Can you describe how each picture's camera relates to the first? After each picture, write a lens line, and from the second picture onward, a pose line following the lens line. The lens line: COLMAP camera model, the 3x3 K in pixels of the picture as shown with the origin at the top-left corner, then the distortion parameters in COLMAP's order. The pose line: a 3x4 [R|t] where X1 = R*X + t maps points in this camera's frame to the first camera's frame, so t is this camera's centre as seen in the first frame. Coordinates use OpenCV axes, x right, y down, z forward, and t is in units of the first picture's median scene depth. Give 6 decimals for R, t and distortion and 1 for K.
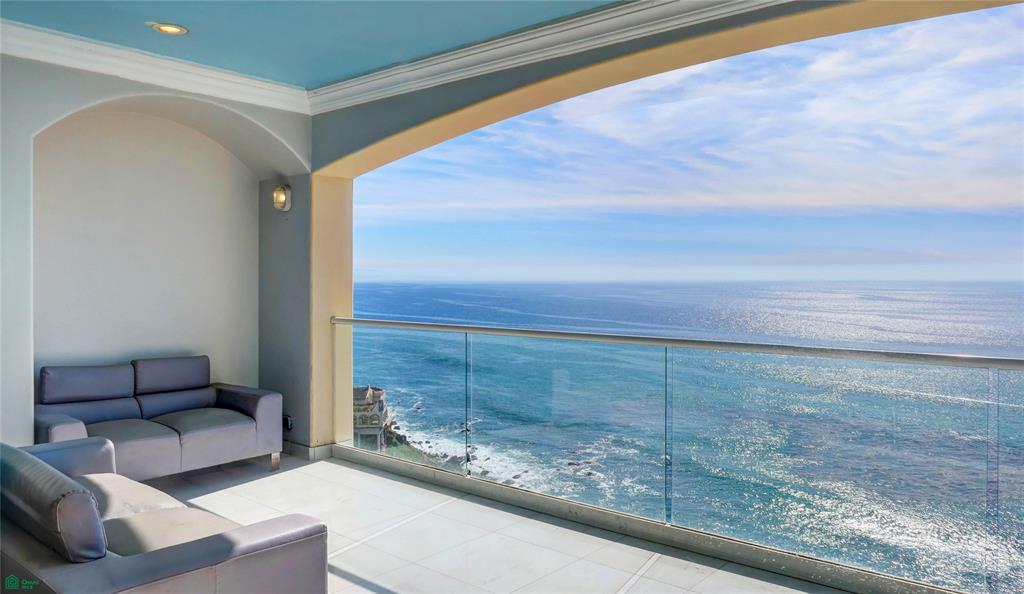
lens RADIAL K [[728.0, 0, 512.6], [0, 728.0, 290.6], [0, 0, 1]] dist [-0.029497, 0.001017]
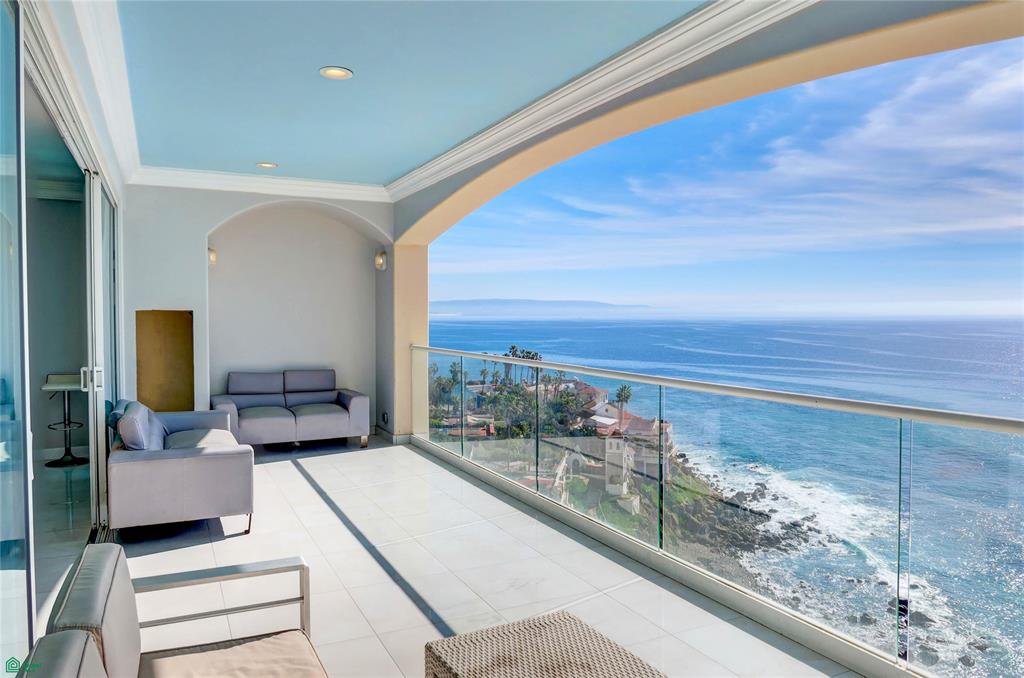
lens RADIAL K [[698.4, 0, 510.8], [0, 698.4, 341.3], [0, 0, 1]] dist [-0.042258, 0.012486]
pose [[0.916724, 0.009539, -0.399406, 0.480965], [-0.001424, 0.999787, 0.020610, 0.001948], [0.399518, -0.018325, 0.916542, -0.165585]]
